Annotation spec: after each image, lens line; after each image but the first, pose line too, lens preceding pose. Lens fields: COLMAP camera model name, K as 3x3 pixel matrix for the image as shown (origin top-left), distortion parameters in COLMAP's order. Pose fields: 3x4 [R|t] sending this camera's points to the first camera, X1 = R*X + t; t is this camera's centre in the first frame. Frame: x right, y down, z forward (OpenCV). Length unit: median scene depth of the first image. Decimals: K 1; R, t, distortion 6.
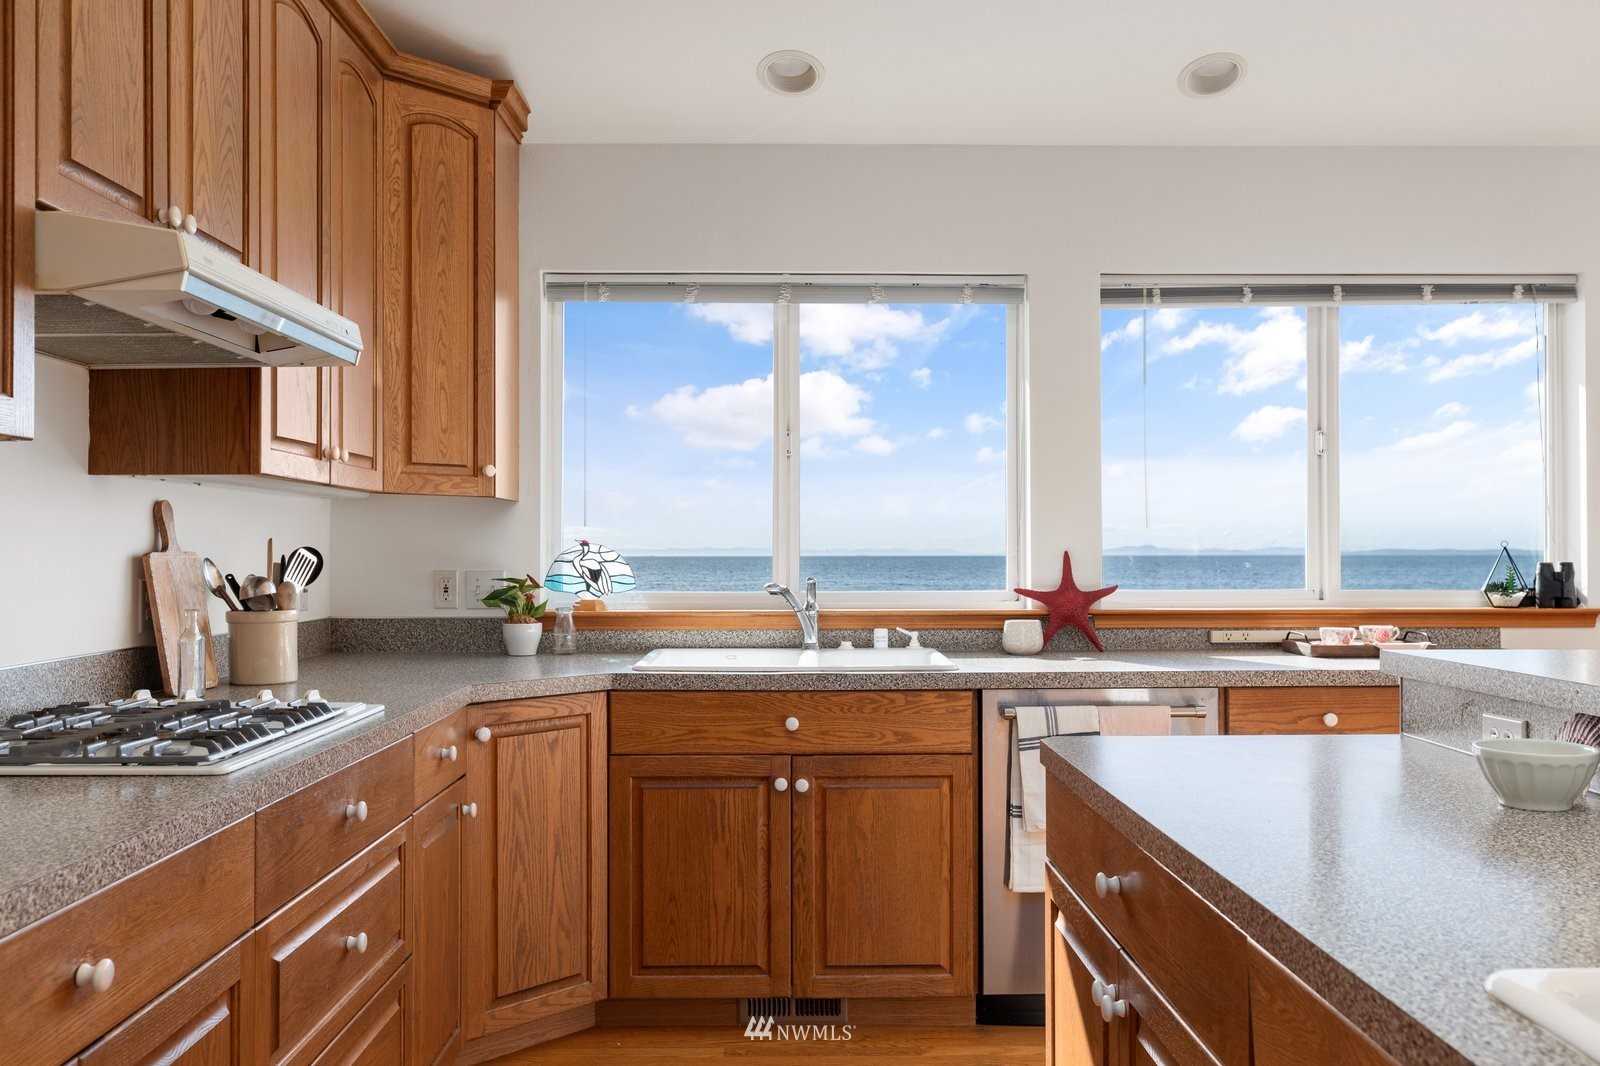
lens RADIAL K [[1314.6, 0, 800.0], [0, 1314.6, 533.0], [0, 0, 1]] dist [0.001601, 0.004754]
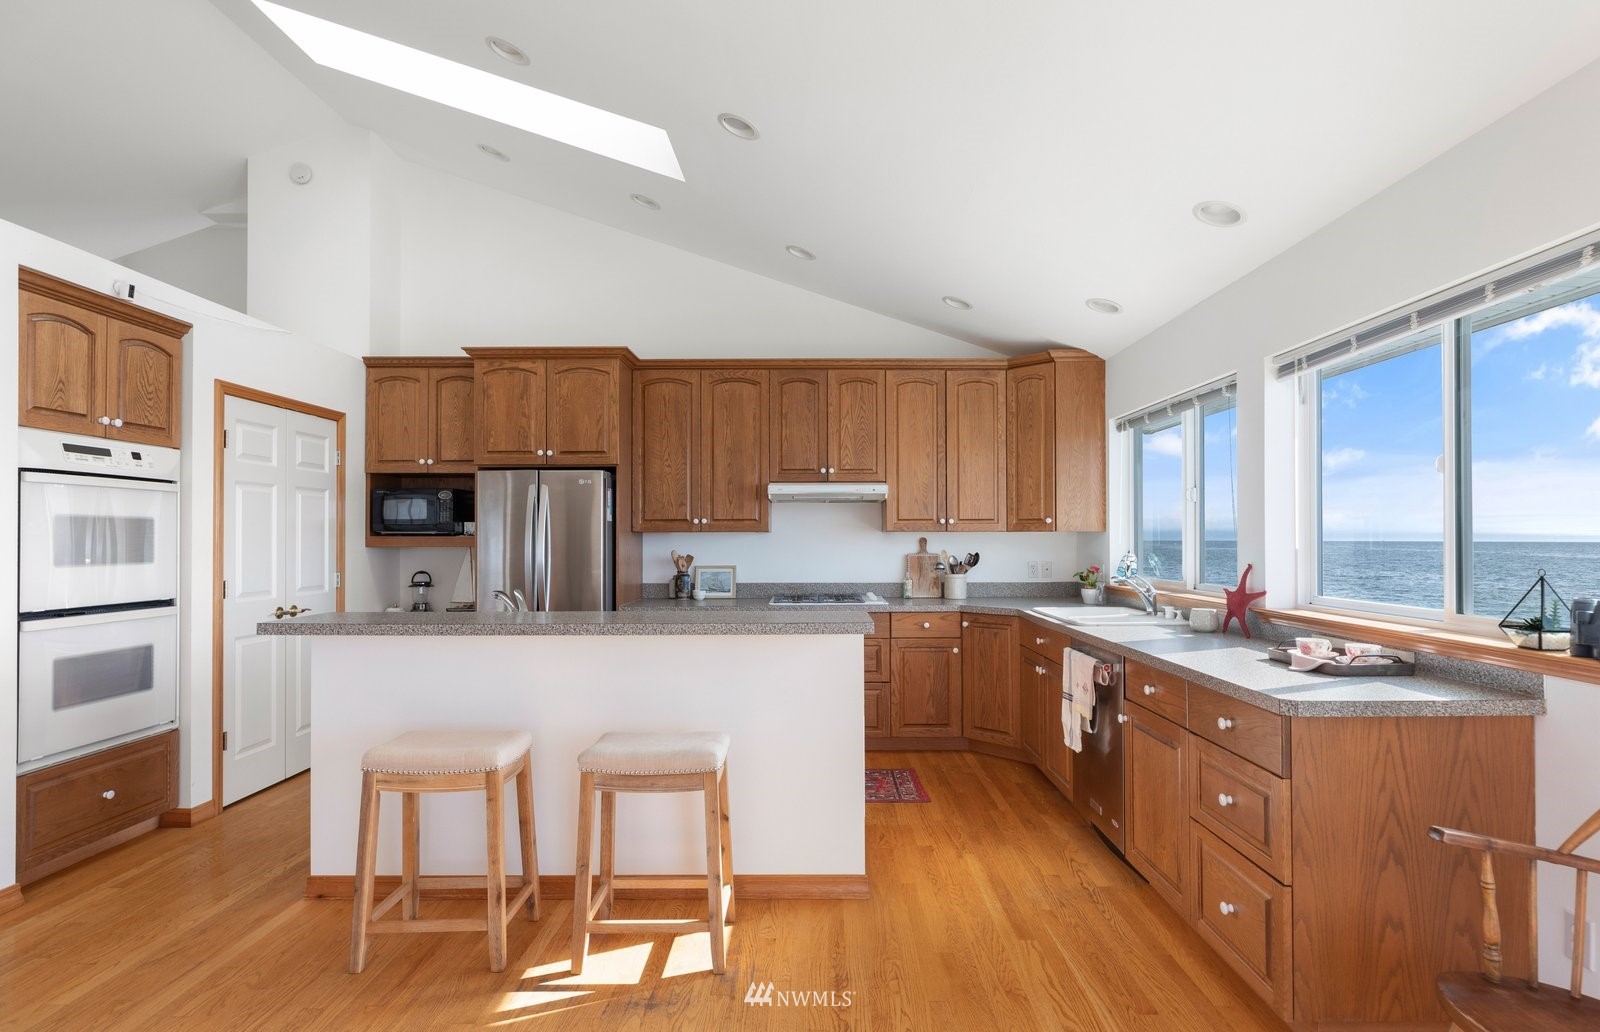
lens RADIAL K [[782.9, 0, 815.2], [0, 782.9, 531.3], [0, 0, 1]] dist [-0.000556, 0.000044]
pose [[-0.008551, -0.007822, -0.999933, 1.072494], [0.014751, 0.999860, -0.007948, -0.021750], [0.999855, -0.014818, -0.008434, 0.563428]]
